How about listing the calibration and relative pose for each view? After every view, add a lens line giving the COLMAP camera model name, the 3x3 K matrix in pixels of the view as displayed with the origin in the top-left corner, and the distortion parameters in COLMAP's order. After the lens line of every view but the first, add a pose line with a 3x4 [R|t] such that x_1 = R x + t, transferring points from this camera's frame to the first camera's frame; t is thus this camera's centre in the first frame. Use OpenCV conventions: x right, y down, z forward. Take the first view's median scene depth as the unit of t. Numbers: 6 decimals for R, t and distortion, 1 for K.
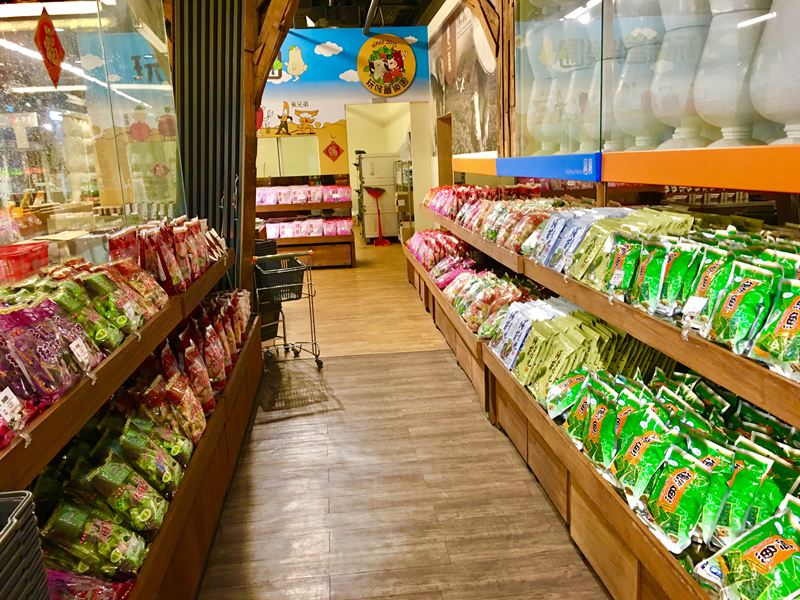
lens RADIAL K [[695.3, 0, 400.8], [0, 695.3, 303.2], [0, 0, 1]] dist [0.035590, -0.014140]
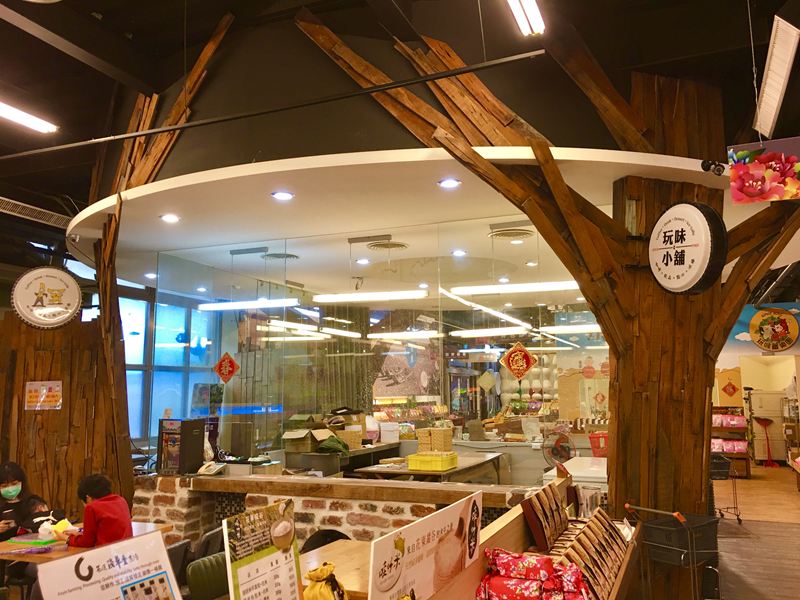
lens RADIAL K [[695.3, 0, 400.0], [0, 695.3, 296.7], [0, 0, 1]] dist [0.035590, -0.014140]
pose [[0.879402, -0.023254, -0.475513, -0.009533], [-0.128738, 0.949980, -0.284542, 0.081602], [0.458344, 0.311443, 0.832420, -0.490137]]
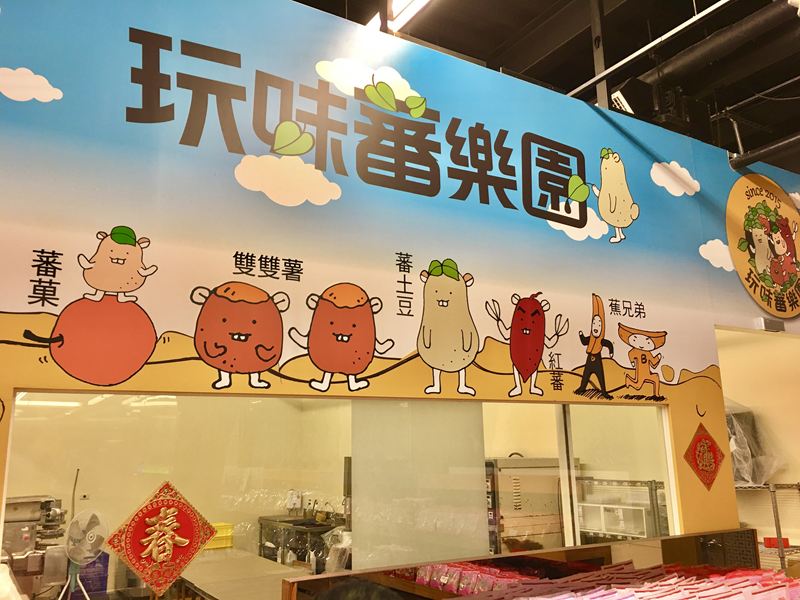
lens RADIAL K [[695.3, 0, 399.4], [0, 695.3, 295.6], [0, 0, 1]] dist [0.035590, -0.014140]
pose [[0.896174, 0.123292, 0.426230, -0.379194], [0.069571, 0.909691, -0.409416, -0.164556], [-0.438215, 0.396561, 0.806664, 0.780955]]
